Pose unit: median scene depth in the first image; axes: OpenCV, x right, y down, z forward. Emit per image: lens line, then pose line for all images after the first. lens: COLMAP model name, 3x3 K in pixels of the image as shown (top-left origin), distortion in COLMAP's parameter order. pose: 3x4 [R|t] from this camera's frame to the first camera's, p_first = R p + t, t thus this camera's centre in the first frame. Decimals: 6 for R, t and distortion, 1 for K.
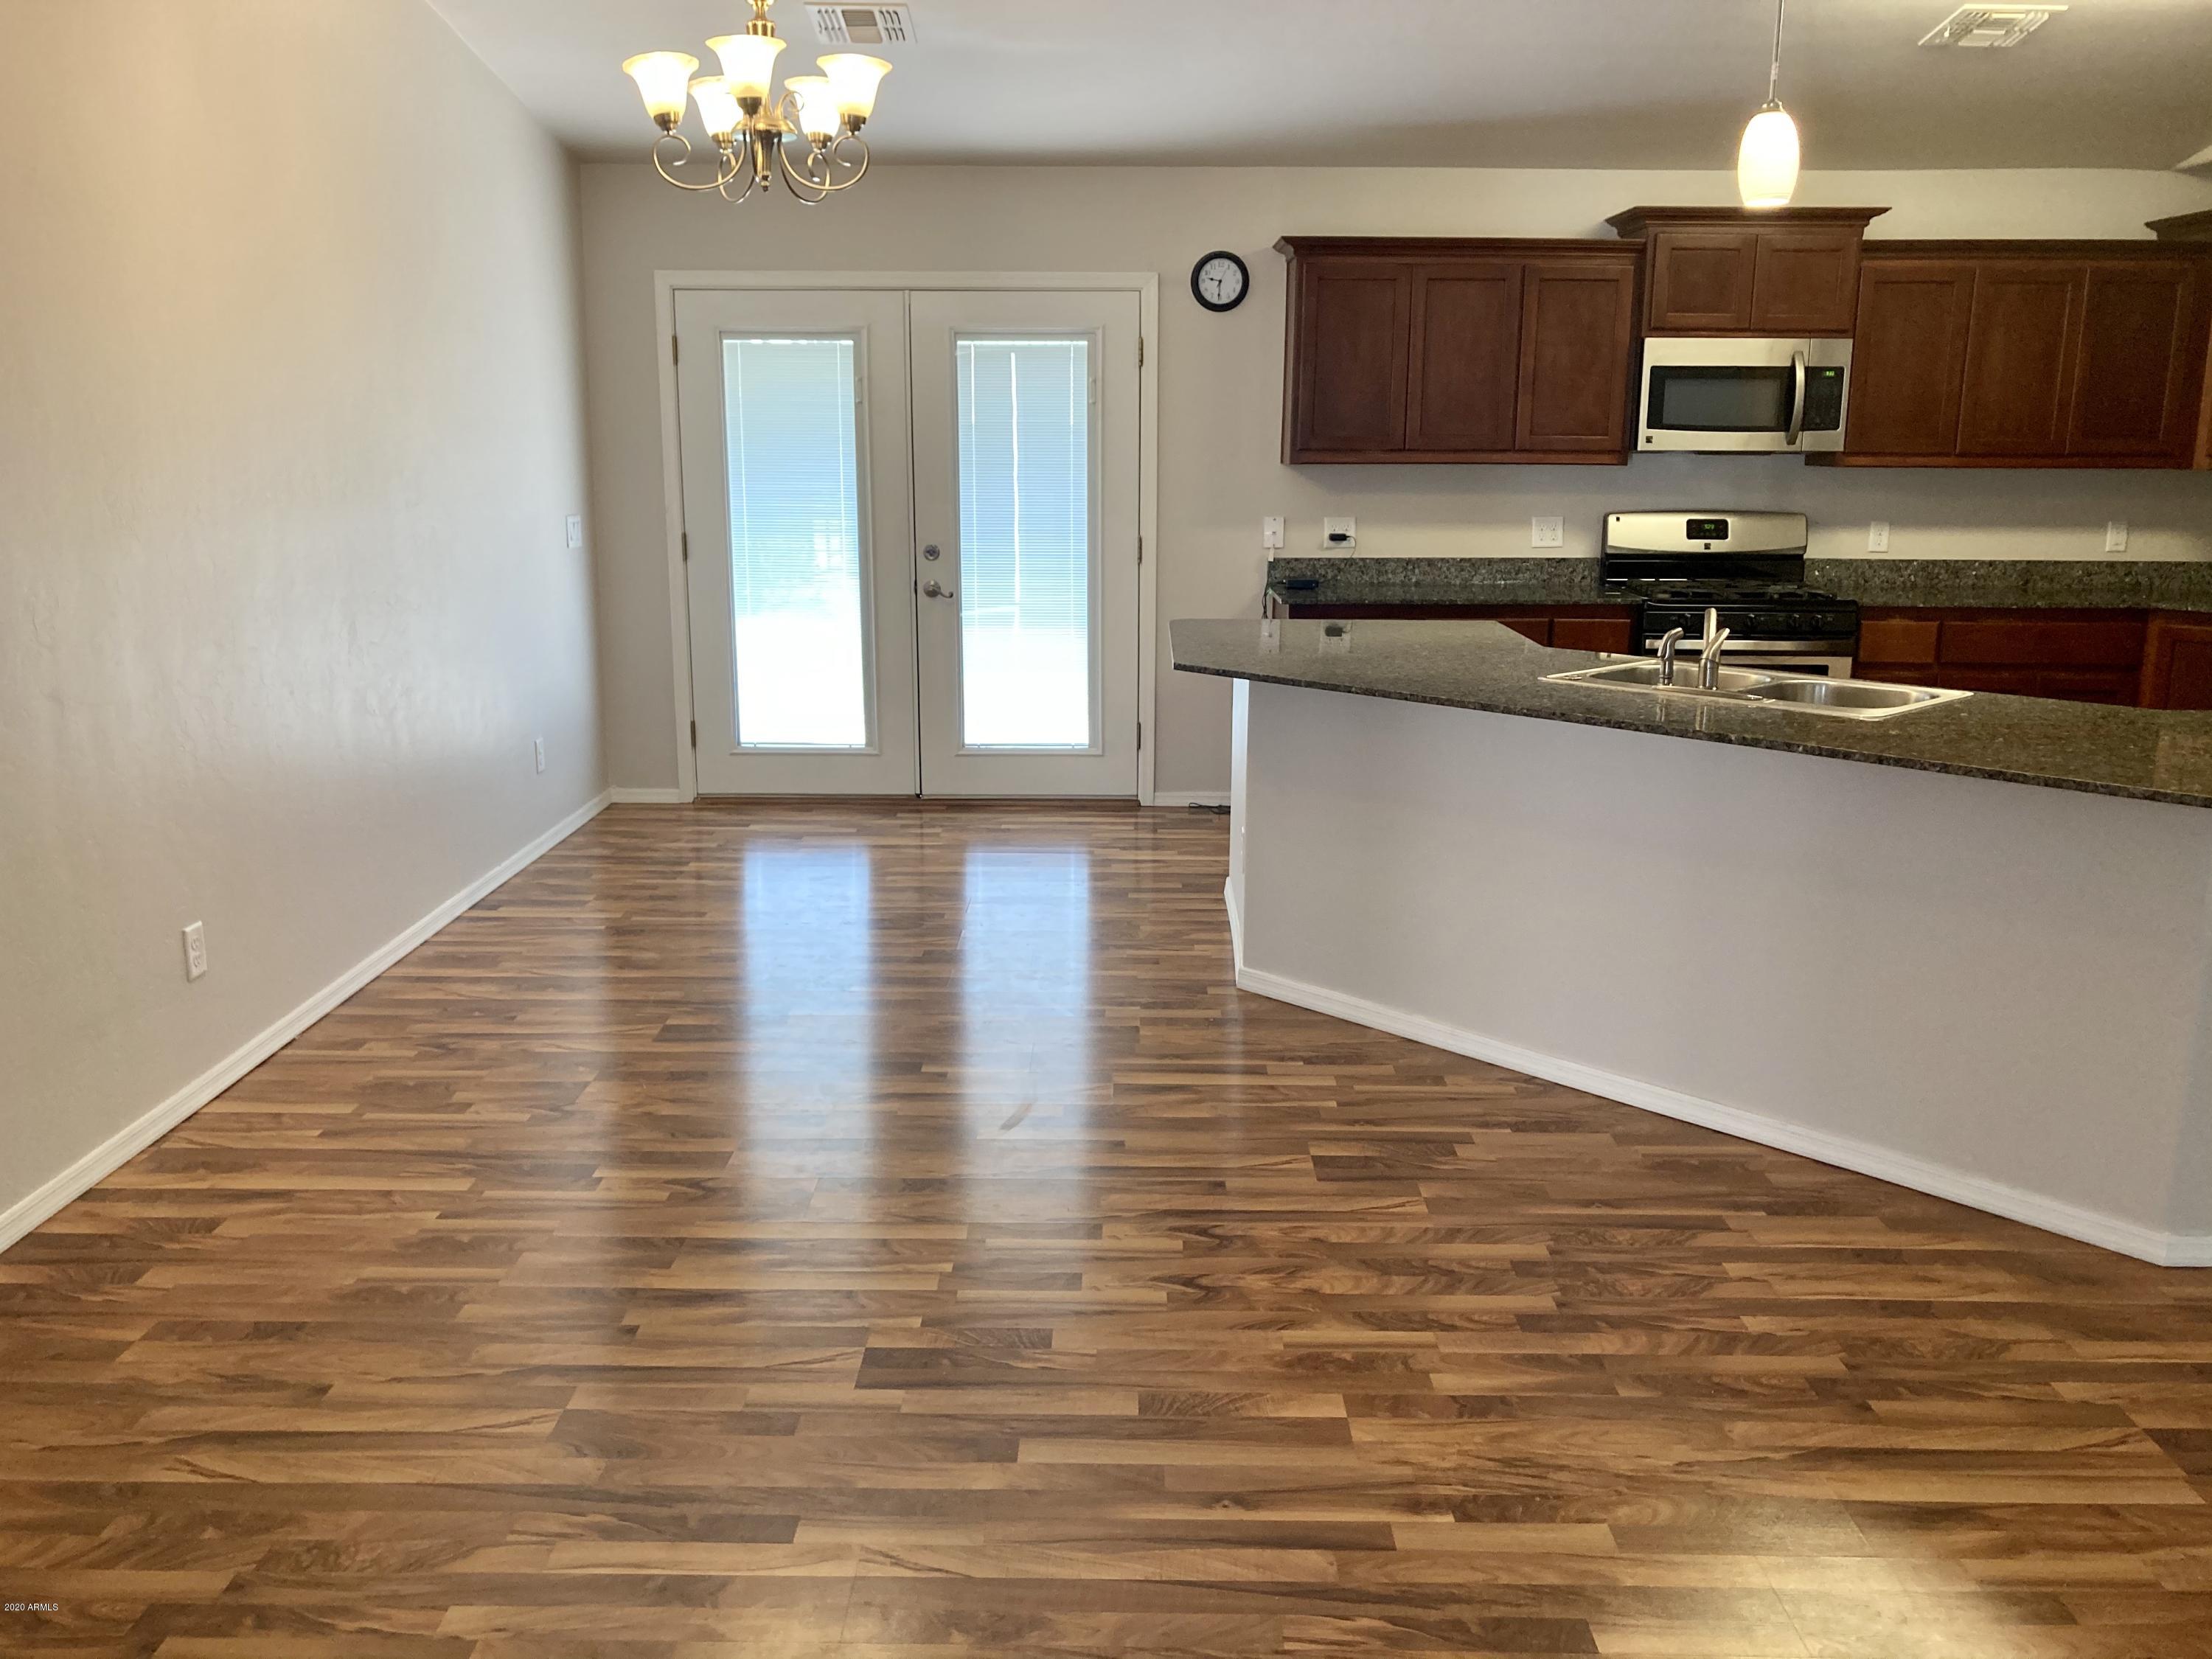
lens RADIAL K [[1789.0, 0, 1106.0], [0, 1789.0, 829.5], [0, 0, 1]] dist [-0.095545, 0.076893]
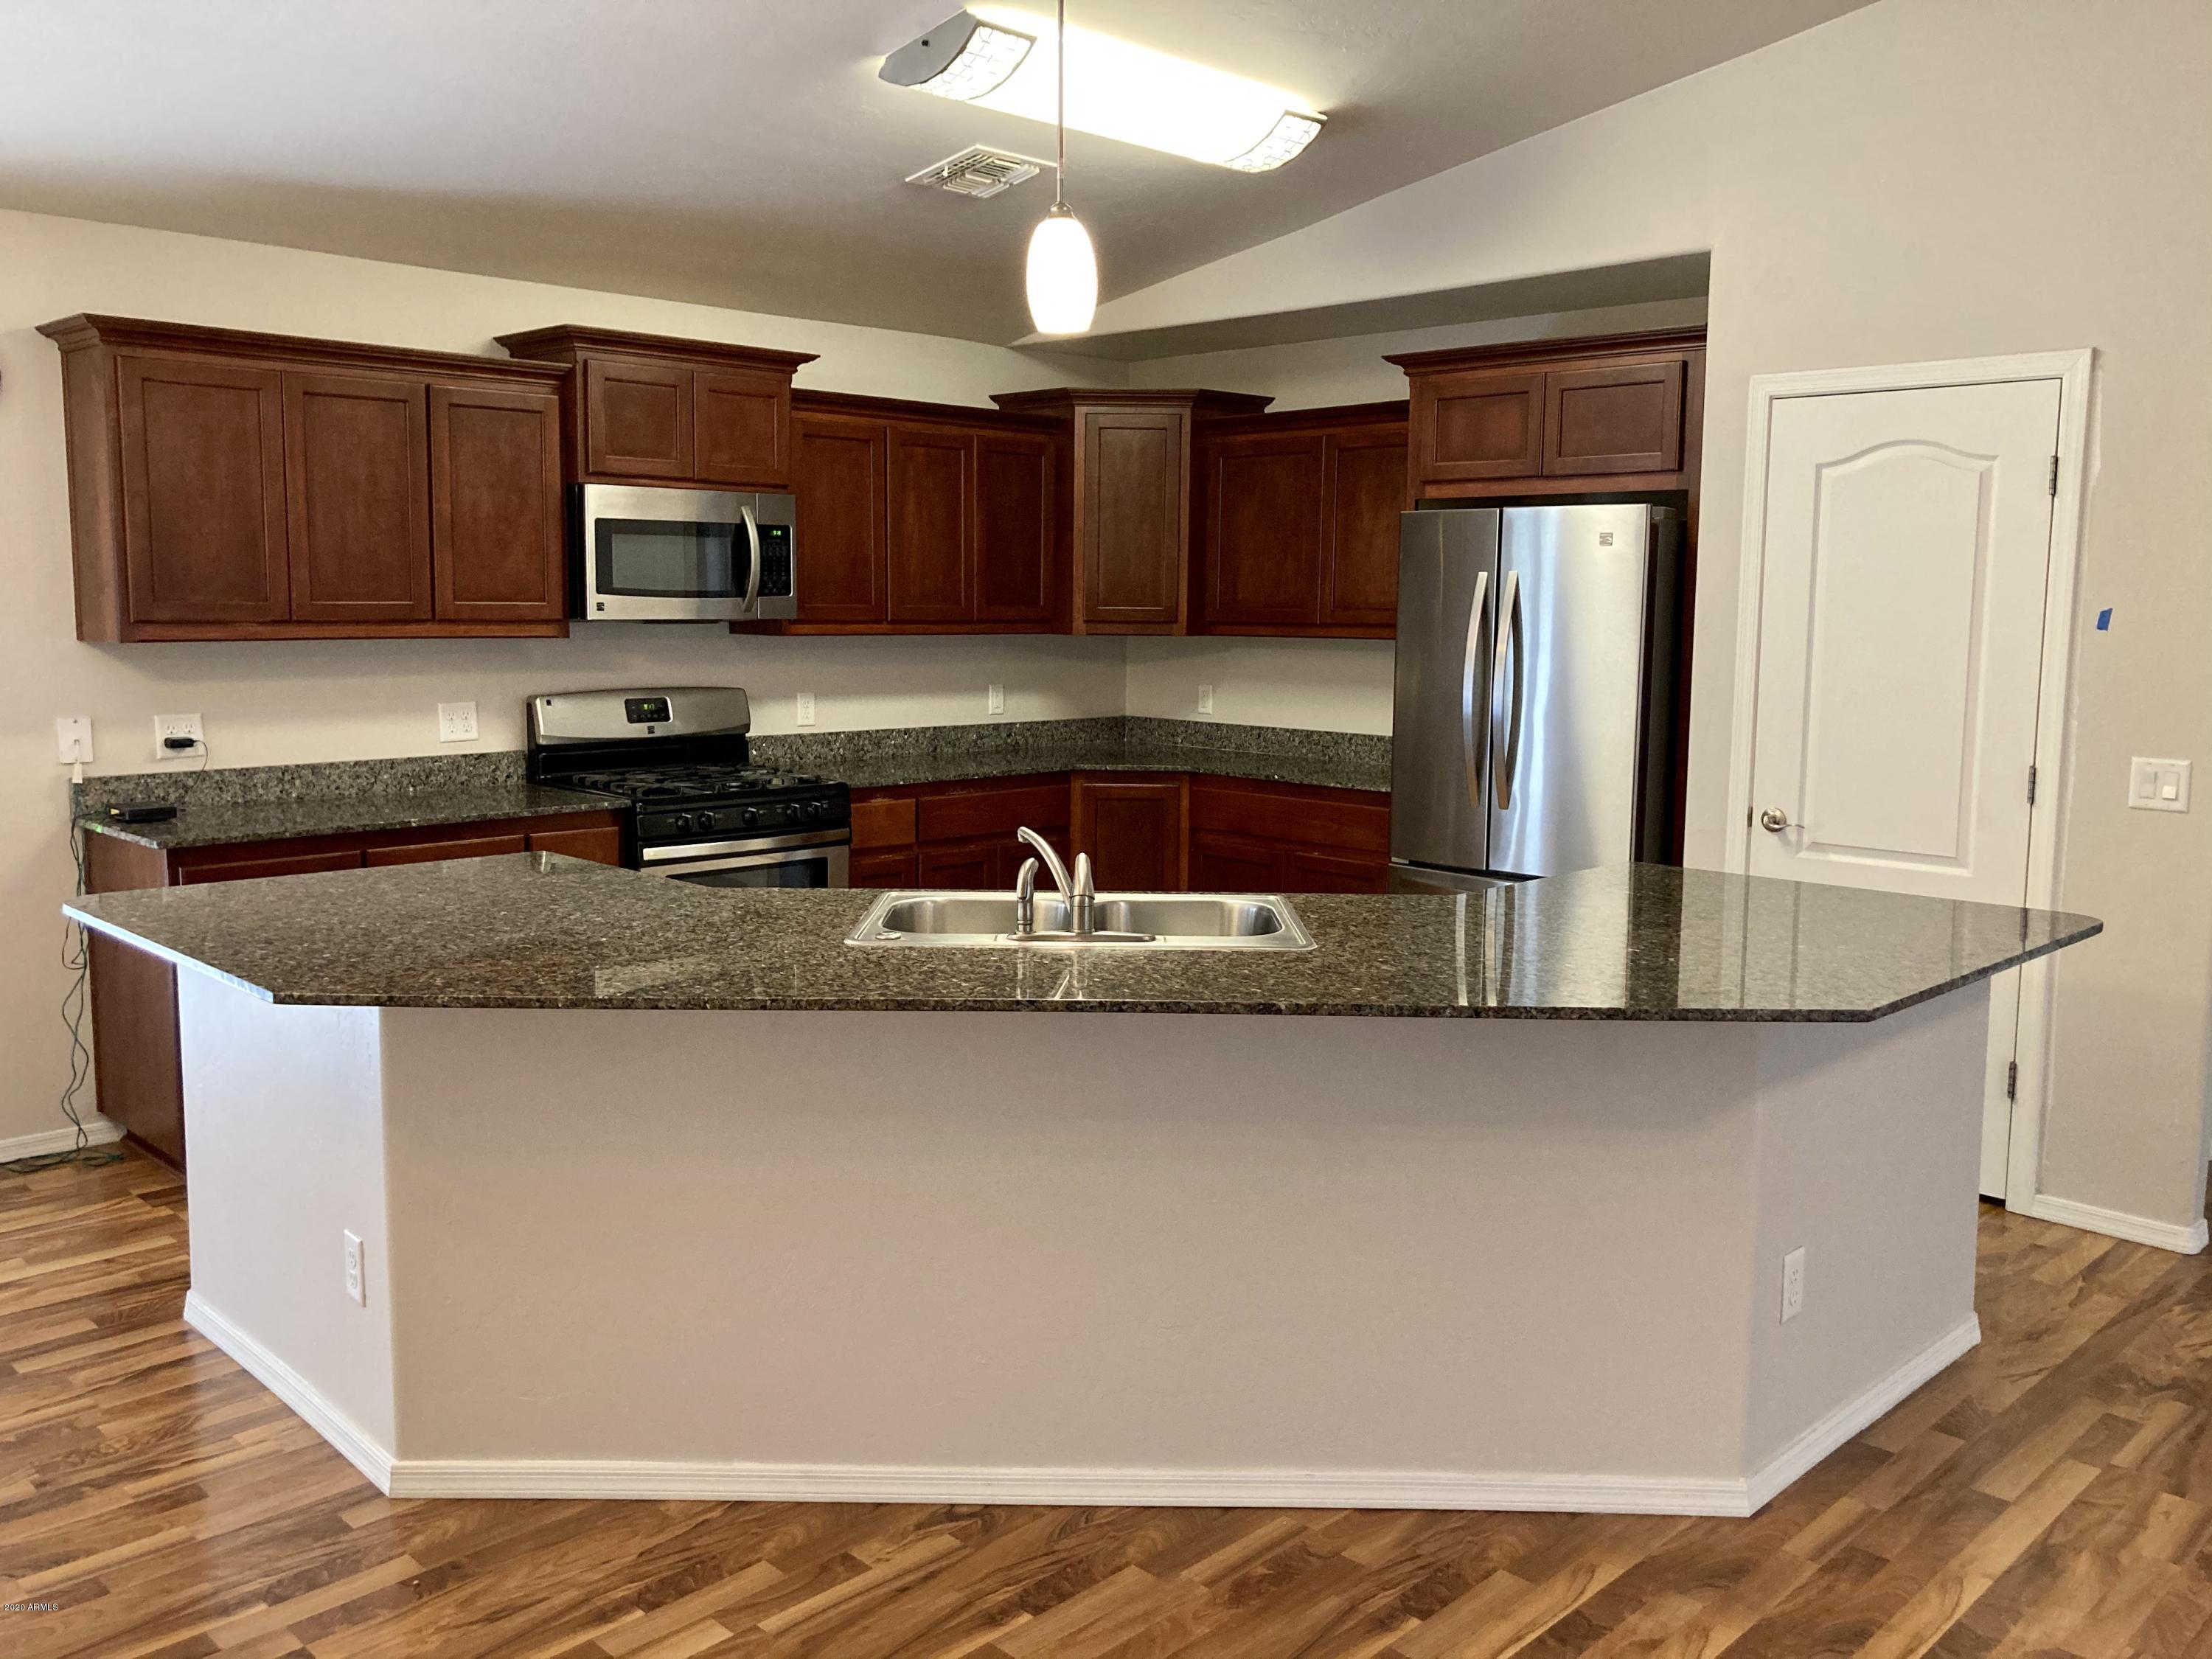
lens RADIAL K [[1767.9, 0, 1109.3], [0, 1767.9, 799.5], [0, 0, 1]] dist [0.015766, 0.002274]
pose [[0.688802, -0.071184, 0.721446, -0.130271], [0.143701, 0.988827, -0.039633, -0.064457], [-0.710565, 0.130971, 0.691335, 0.270427]]
